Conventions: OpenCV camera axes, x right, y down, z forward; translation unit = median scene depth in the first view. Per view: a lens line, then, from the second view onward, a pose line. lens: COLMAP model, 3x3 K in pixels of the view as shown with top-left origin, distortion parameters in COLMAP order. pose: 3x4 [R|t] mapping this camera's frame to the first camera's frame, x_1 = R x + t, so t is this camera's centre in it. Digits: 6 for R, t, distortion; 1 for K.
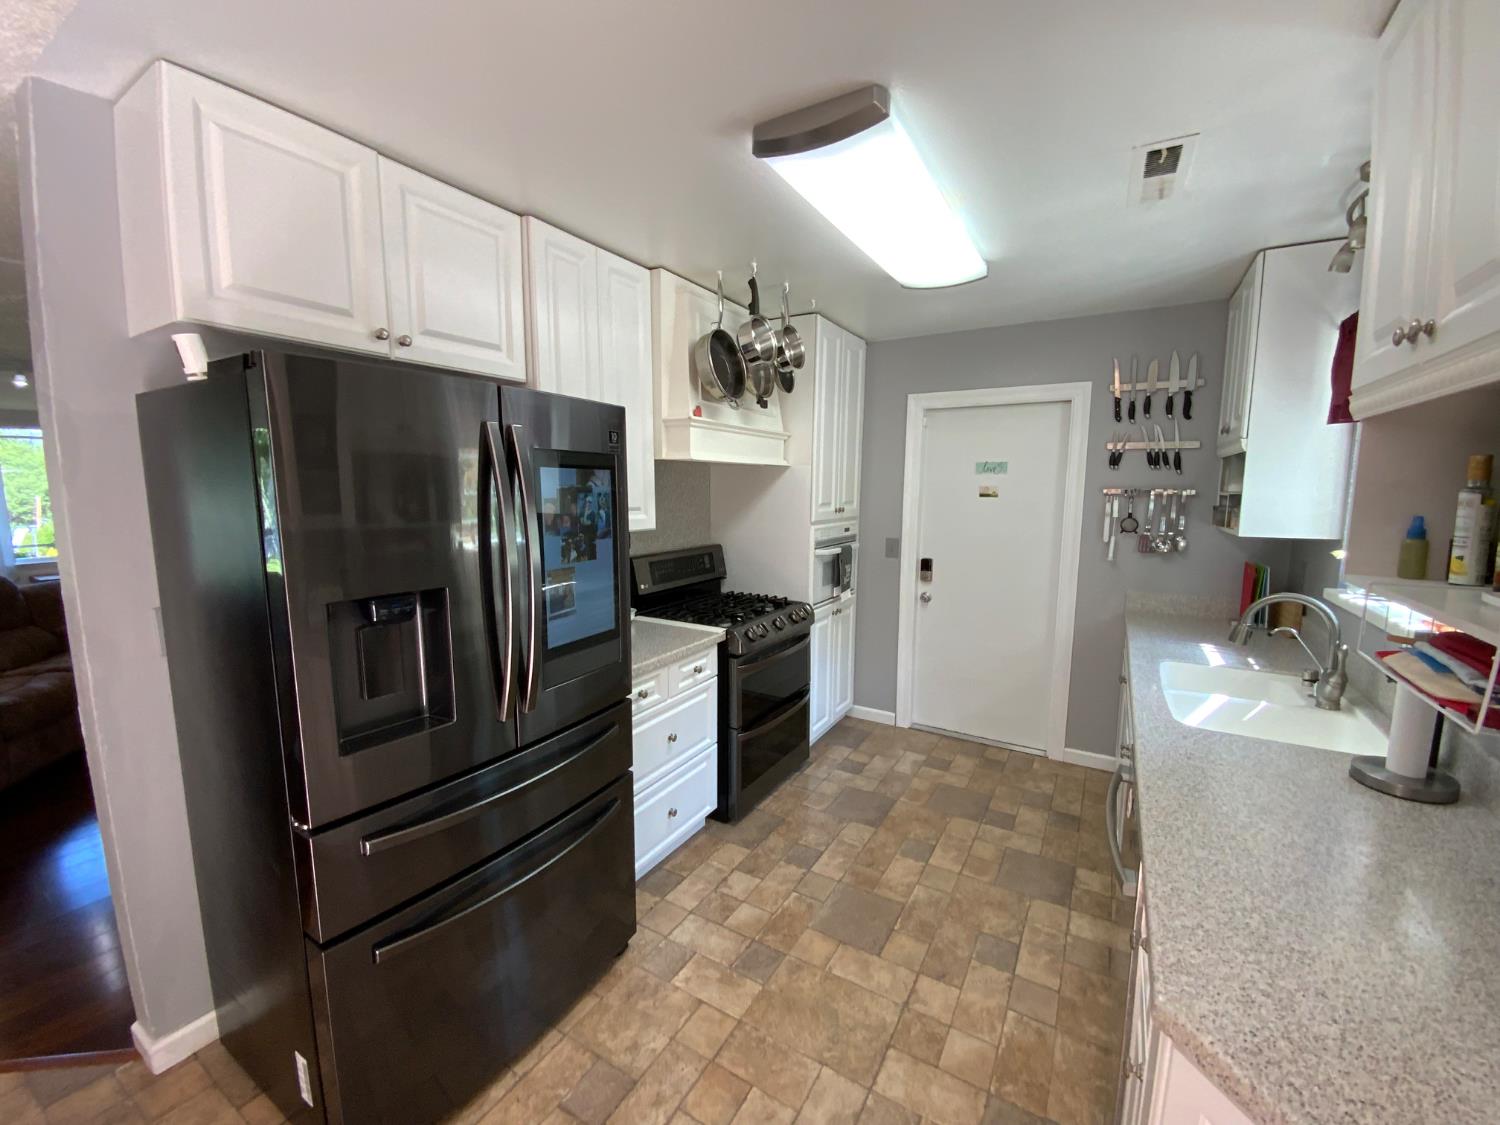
lens RADIAL K [[601.2, 0, 750.4], [0, 601.2, 560.6], [0, 0, 1]] dist [0.010021, -0.012919]
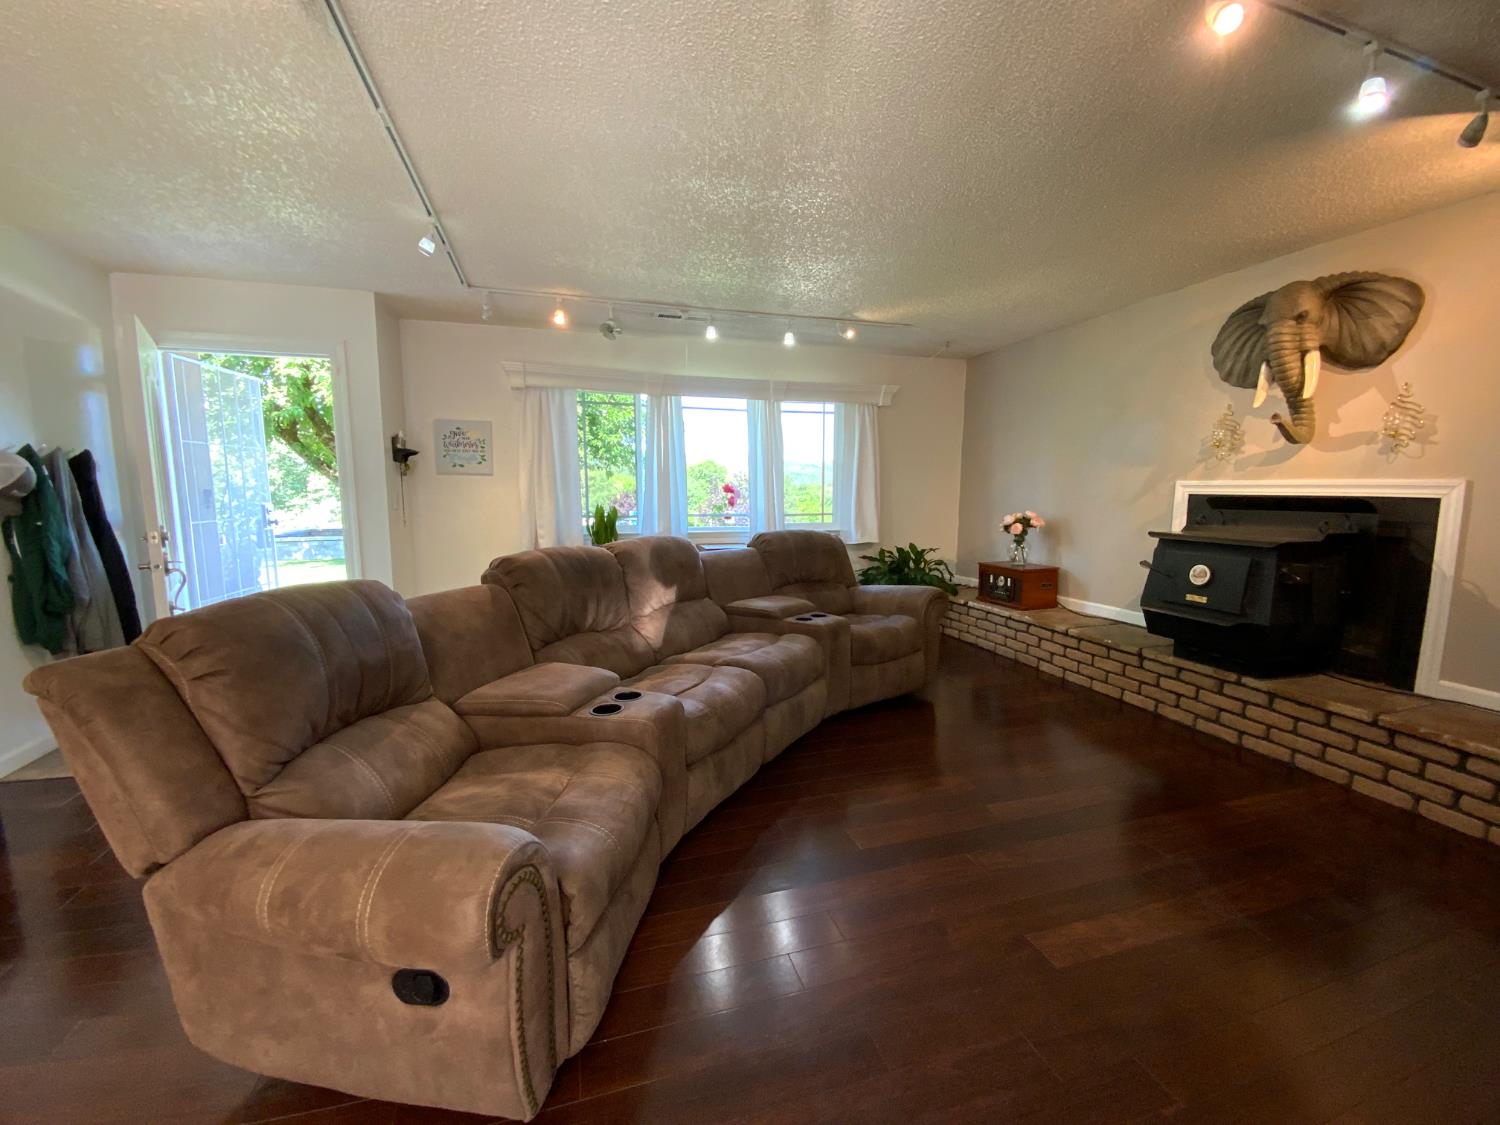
lens RADIAL K [[601.2, 0, 753.6], [0, 601.2, 568.0], [0, 0, 1]] dist [0.010021, -0.012919]
pose [[0.732135, 0.085111, -0.675821, -0.828589], [-0.080990, 0.996002, 0.037695, 0.036327], [0.676328, 0.027137, 0.736101, 0.578491]]
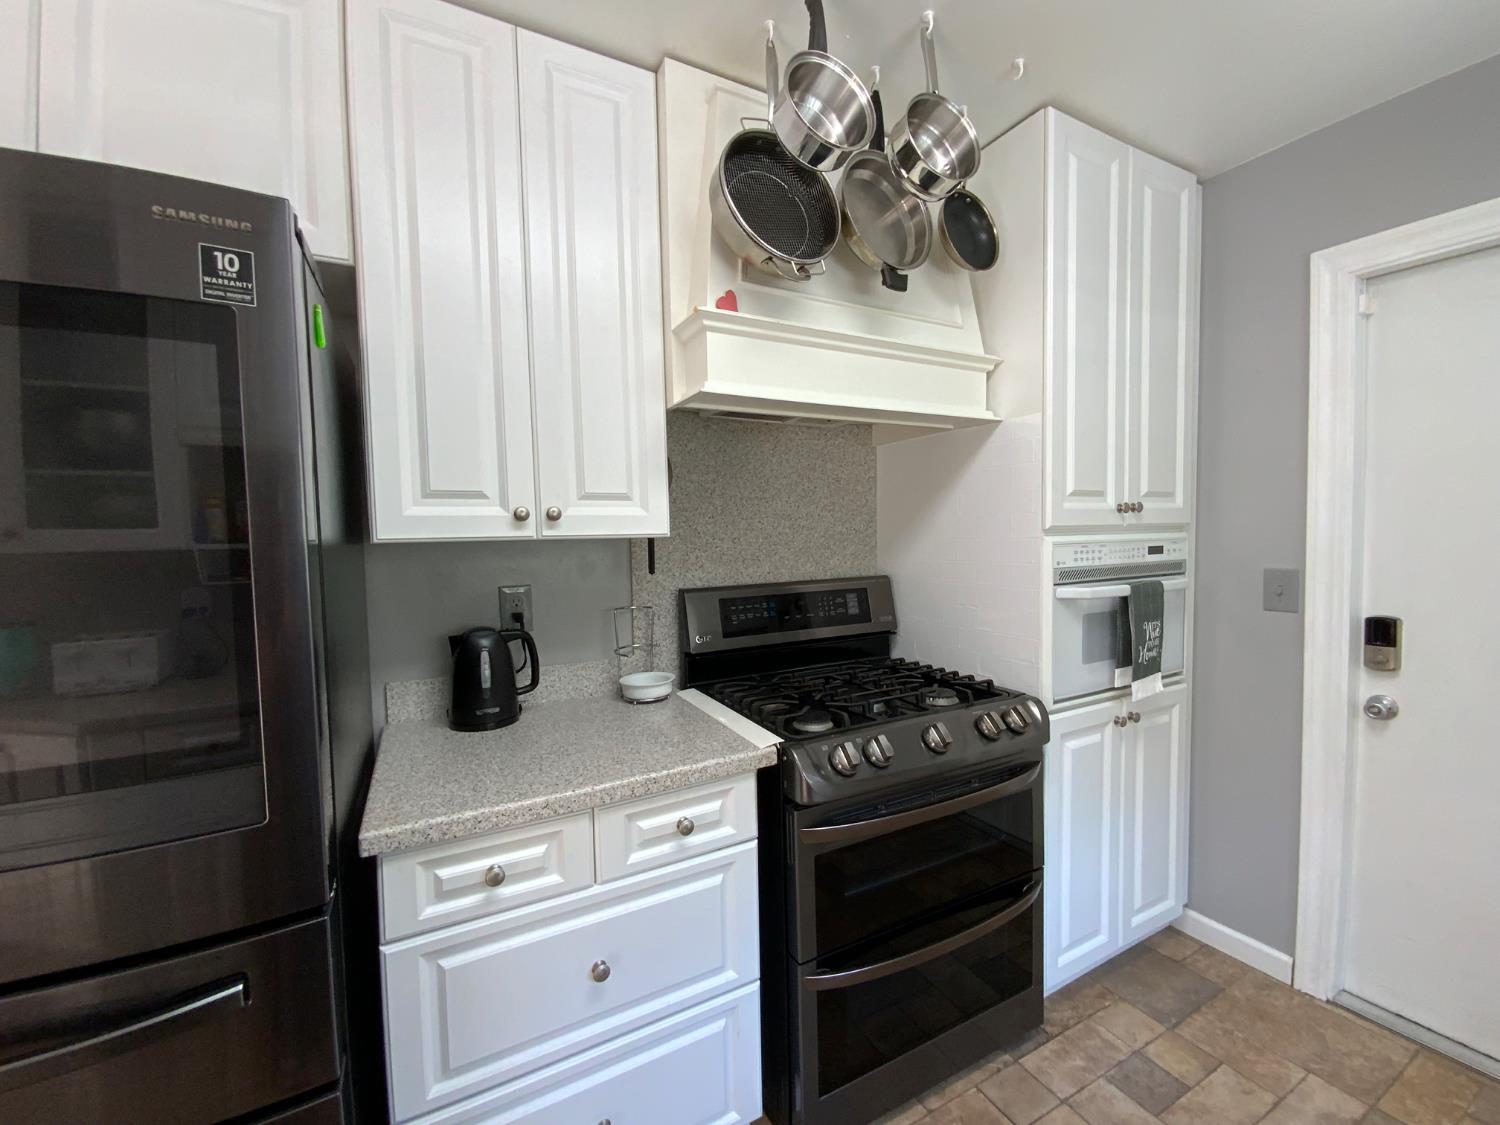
lens RADIAL K [[601.2, 0, 756.9], [0, 601.2, 562.7], [0, 0, 1]] dist [0.010021, -0.012919]
pose [[0.853545, 0.001166, -0.521018, 0.195664], [-0.040038, 0.997187, -0.063360, 0.003599], [0.519479, 0.074941, 0.851191, 0.584237]]
